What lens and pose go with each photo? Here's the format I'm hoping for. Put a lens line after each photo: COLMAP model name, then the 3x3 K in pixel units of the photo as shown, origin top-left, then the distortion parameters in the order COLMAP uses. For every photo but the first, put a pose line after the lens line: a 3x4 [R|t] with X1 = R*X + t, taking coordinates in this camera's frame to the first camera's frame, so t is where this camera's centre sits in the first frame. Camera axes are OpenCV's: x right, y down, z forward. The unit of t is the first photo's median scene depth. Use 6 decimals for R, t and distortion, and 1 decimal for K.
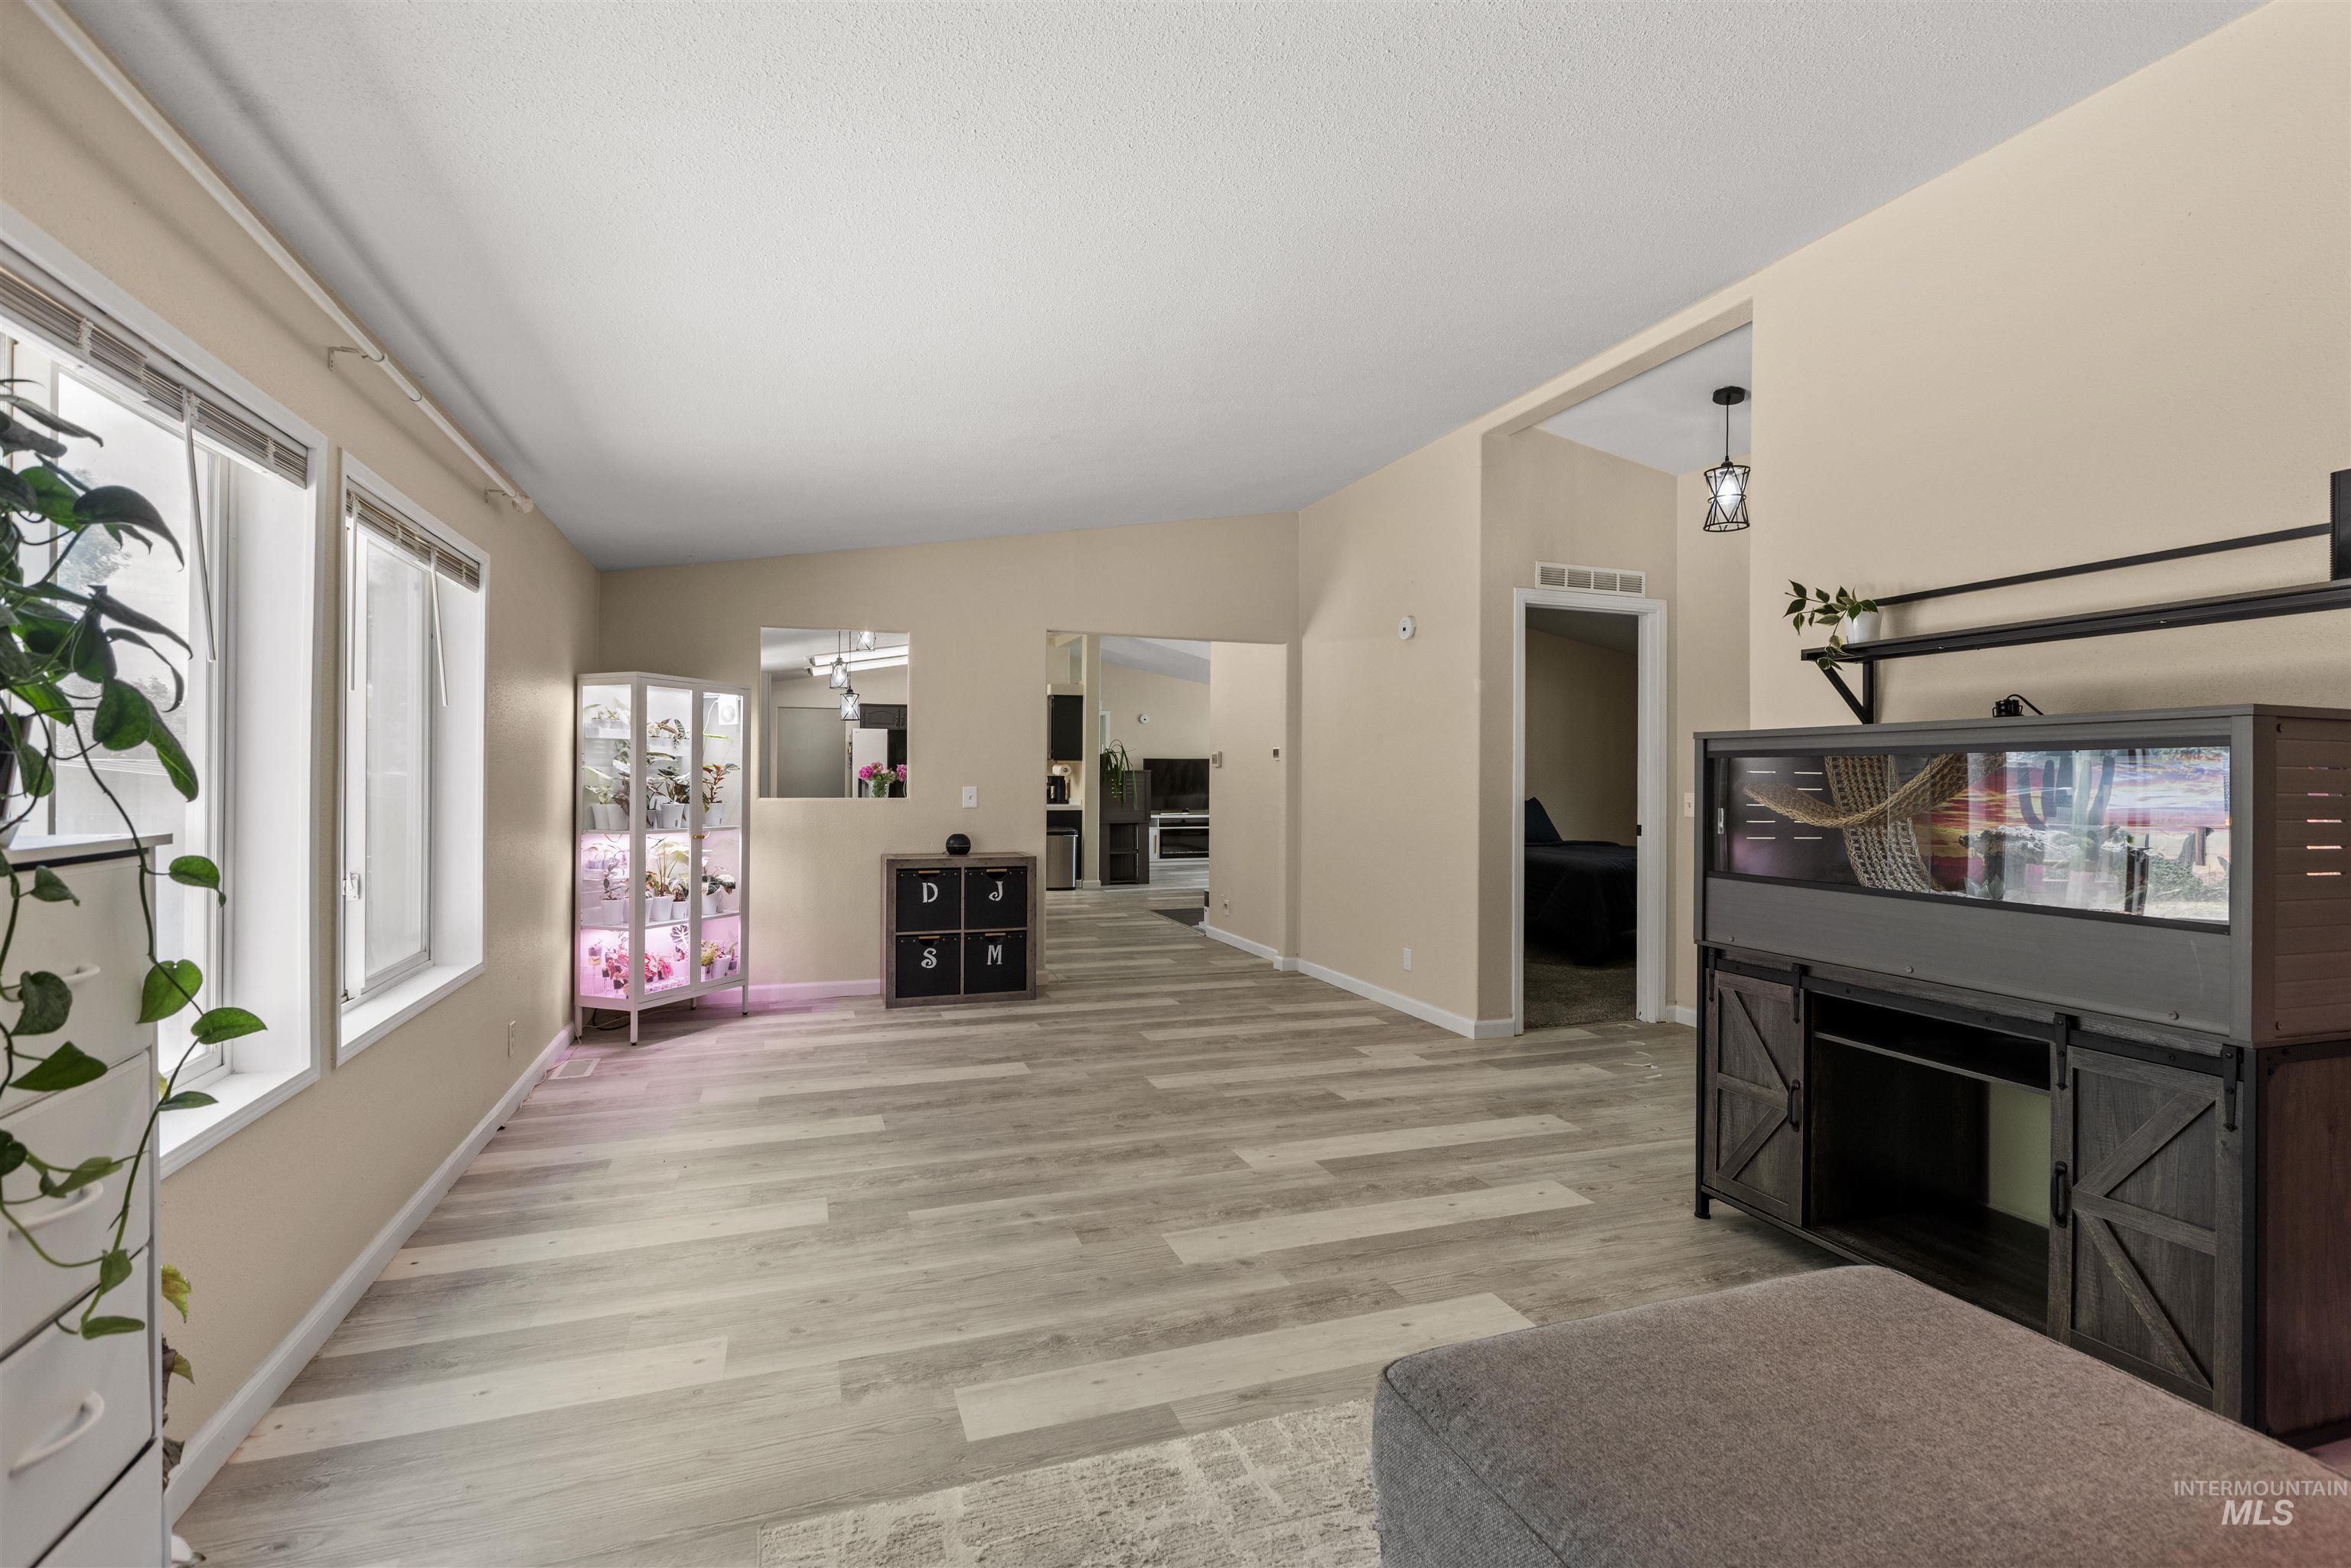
lens RADIAL K [[1053.1, 0, 1256.9], [0, 1053.1, 774.9], [0, 0, 1]] dist [0.002975, 0.000670]
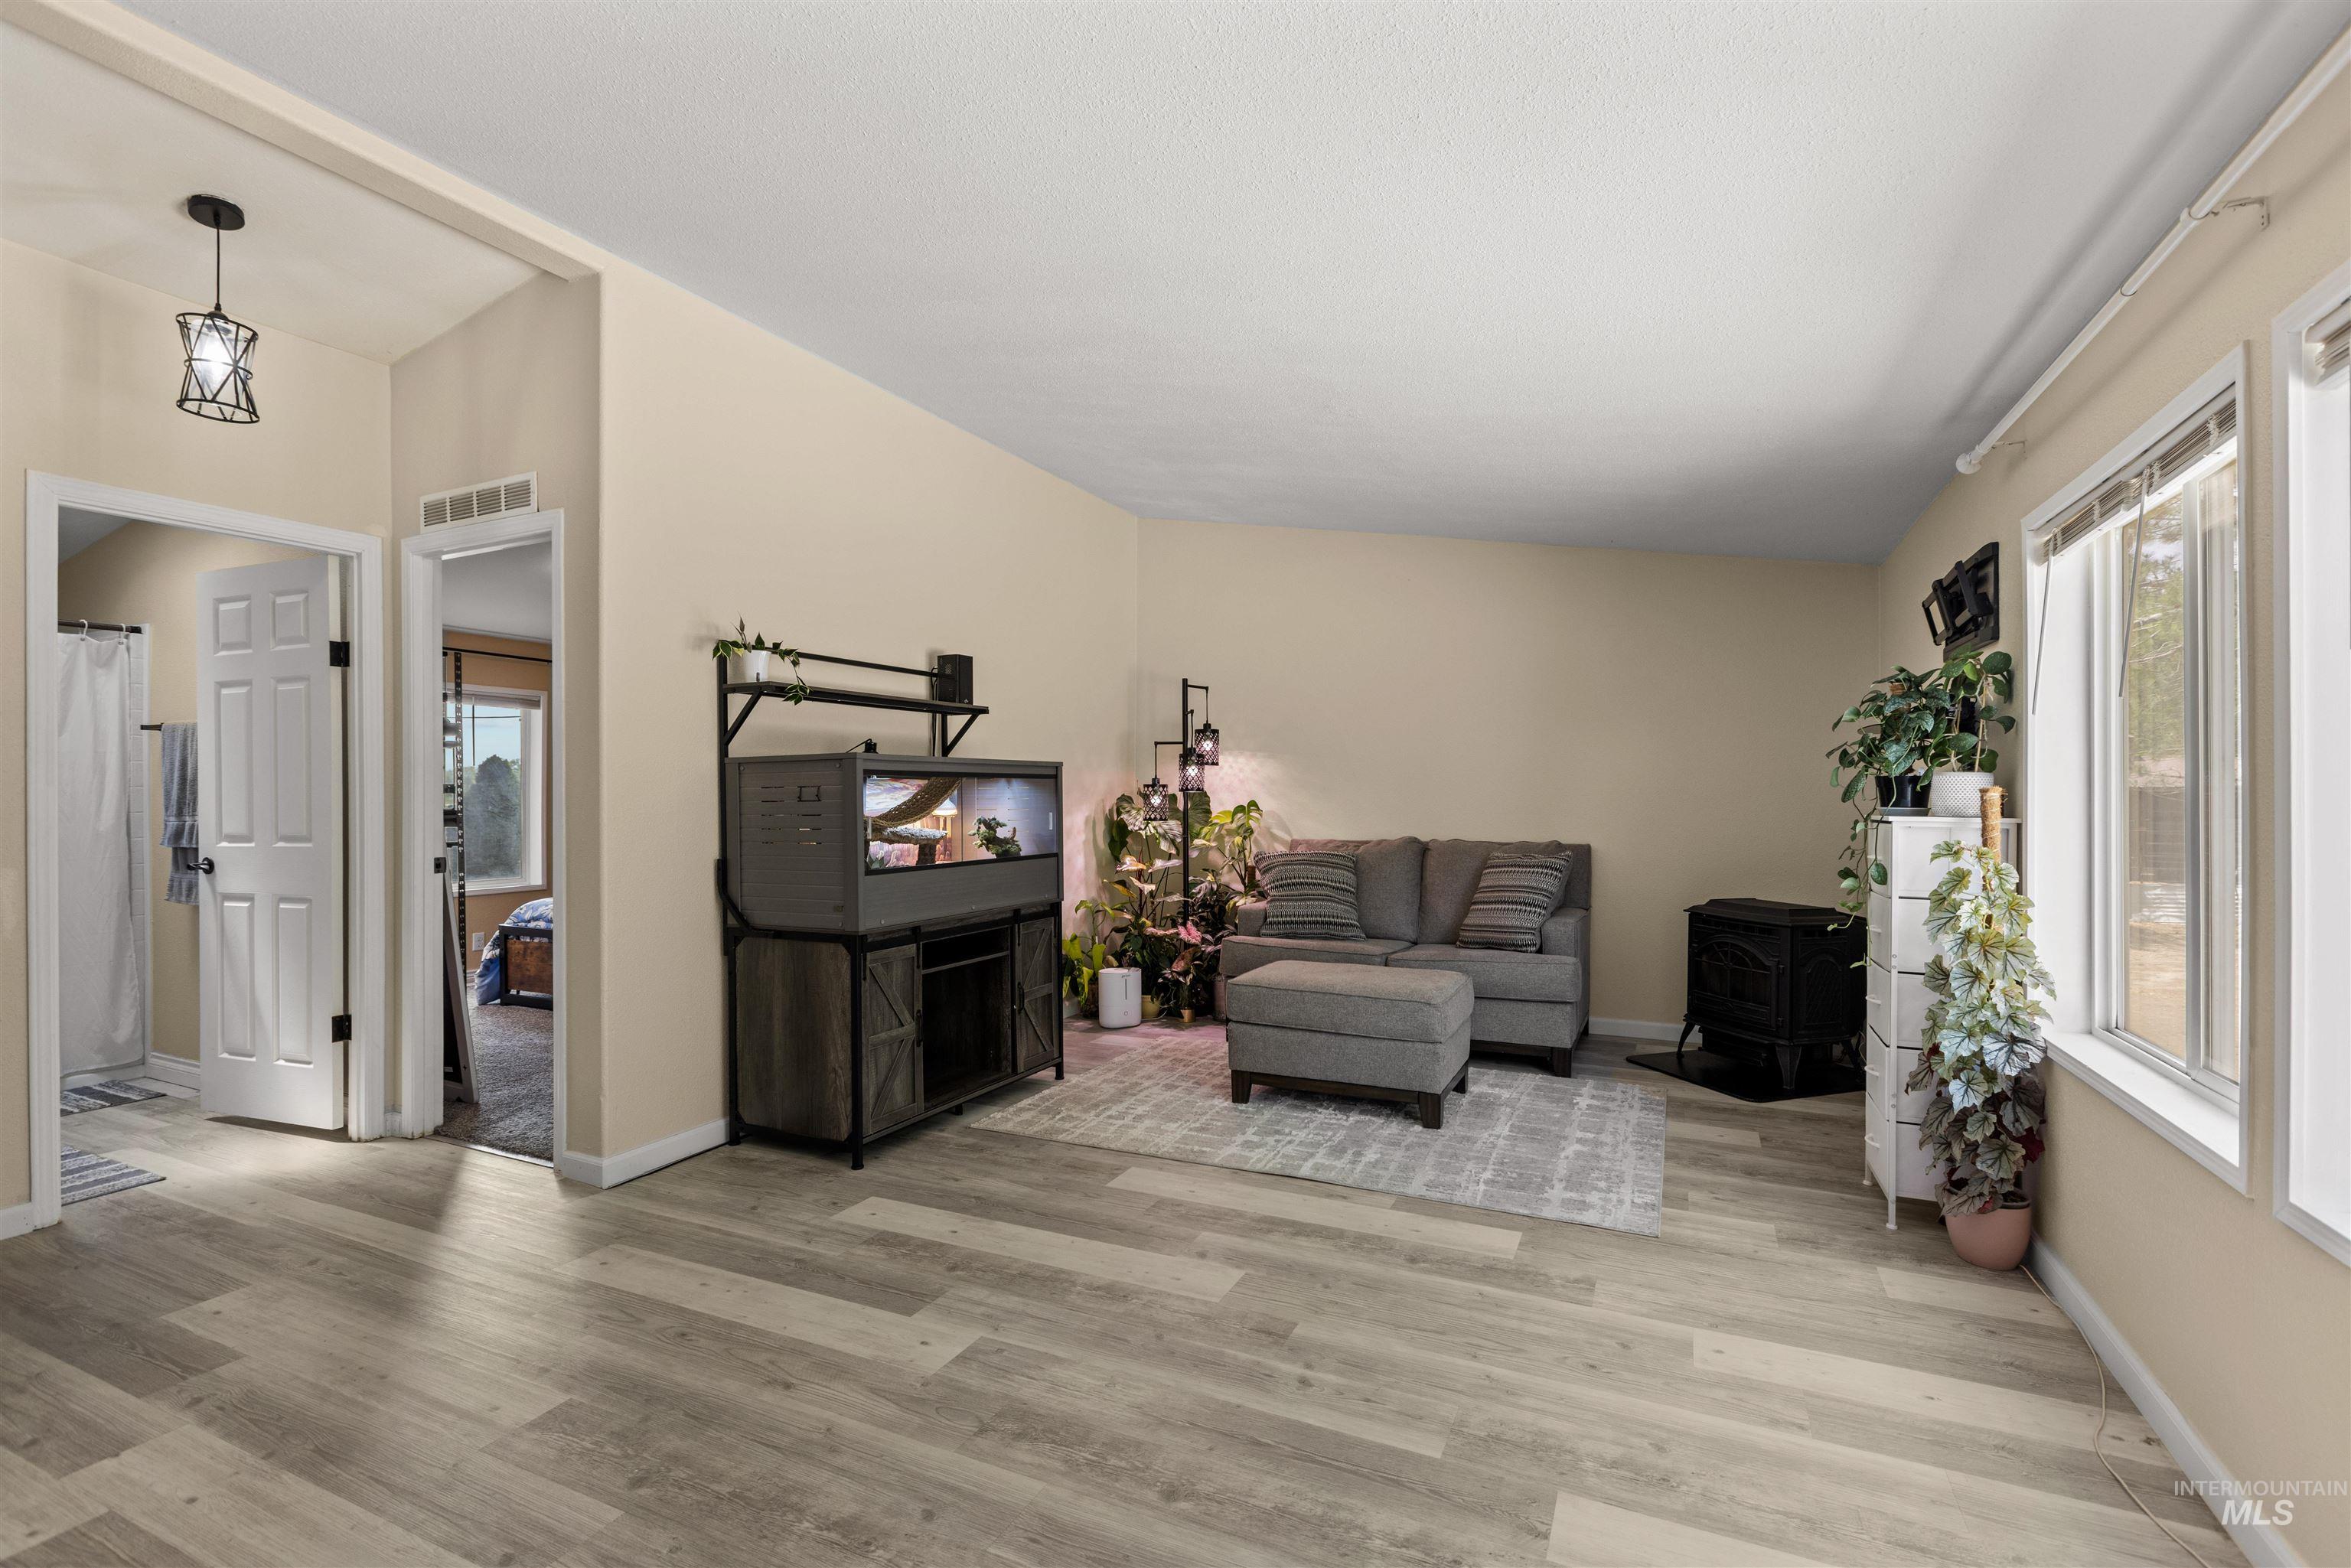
lens RADIAL K [[1053.1, 0, 1180.5], [0, 1053.1, 800.5], [0, 0, 1]] dist [0.002975, 0.000670]
pose [[-0.652755, -0.007649, 0.757530, -0.762716], [-0.003359, 0.999968, 0.007203, 0.002232], [-0.757561, 0.002157, -0.652760, 1.643341]]
